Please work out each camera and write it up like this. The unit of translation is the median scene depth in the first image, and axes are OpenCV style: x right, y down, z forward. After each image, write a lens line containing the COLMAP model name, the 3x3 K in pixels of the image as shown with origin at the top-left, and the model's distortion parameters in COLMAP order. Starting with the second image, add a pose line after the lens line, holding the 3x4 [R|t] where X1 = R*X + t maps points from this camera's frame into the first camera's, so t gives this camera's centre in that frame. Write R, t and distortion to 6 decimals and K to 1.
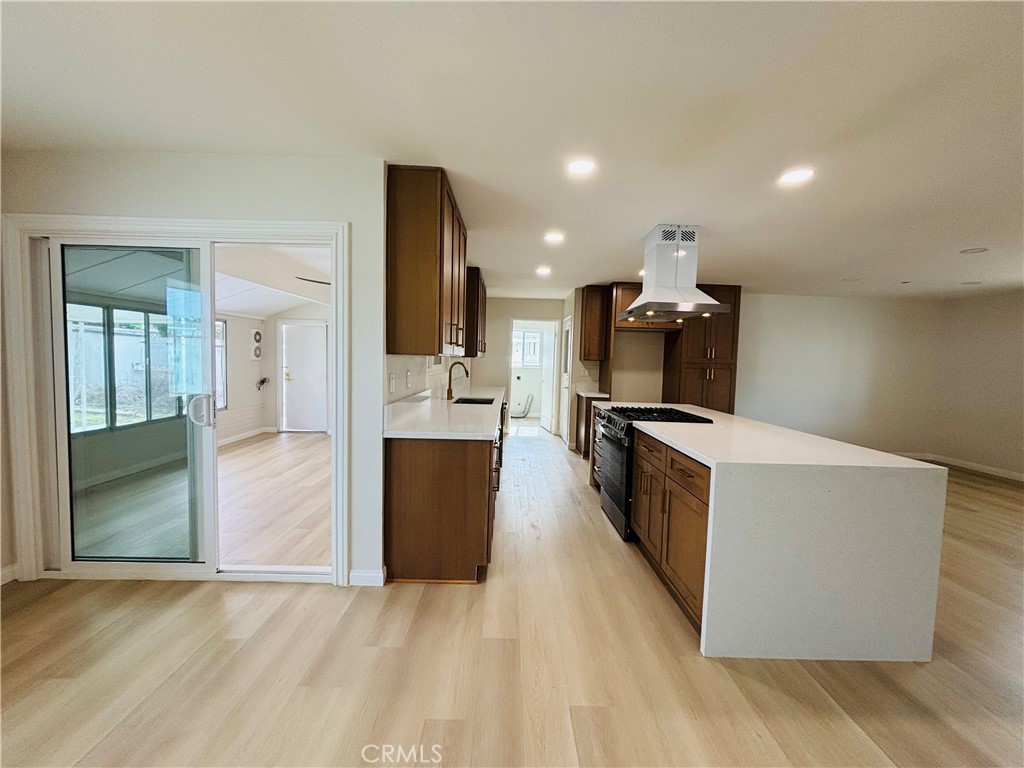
lens RADIAL K [[411.2, 0, 509.3], [0, 411.2, 383.6], [0, 0, 1]] dist [-0.000322, -0.000903]
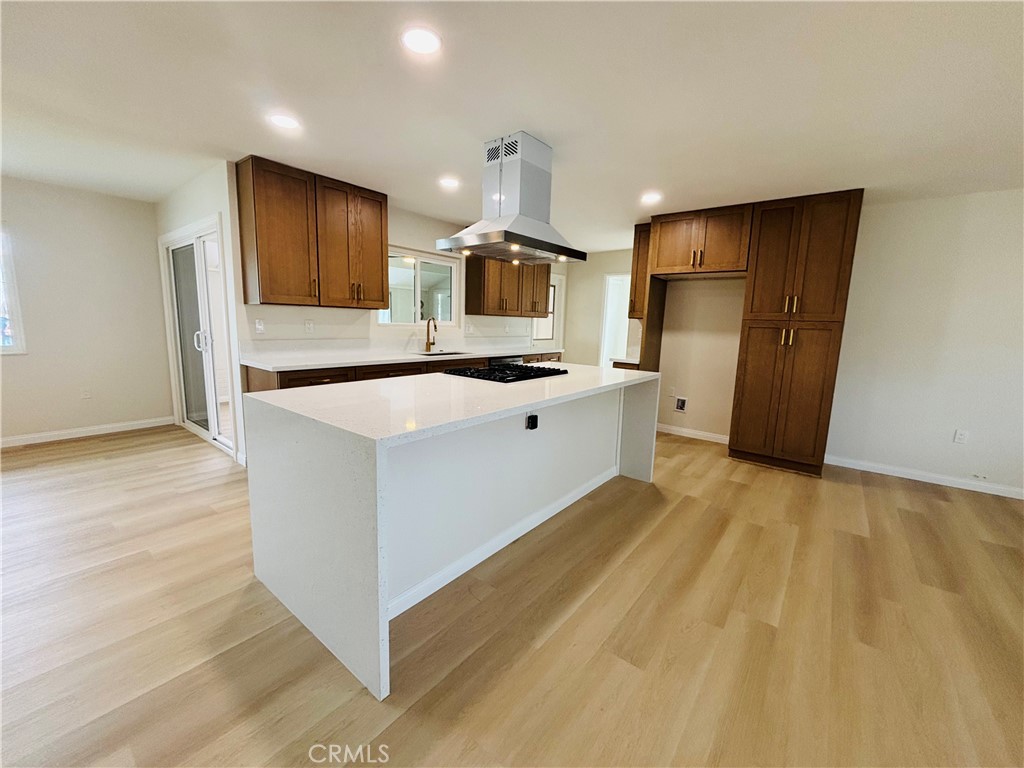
lens RADIAL K [[411.2, 0, 509.0], [0, 411.2, 384.8], [0, 0, 1]] dist [-0.000322, -0.000903]
pose [[0.778958, 0.090894, -0.620454, 0.966605], [-0.045128, 0.994999, 0.089107, 0.025585], [0.625450, -0.041411, 0.779164, 0.357267]]
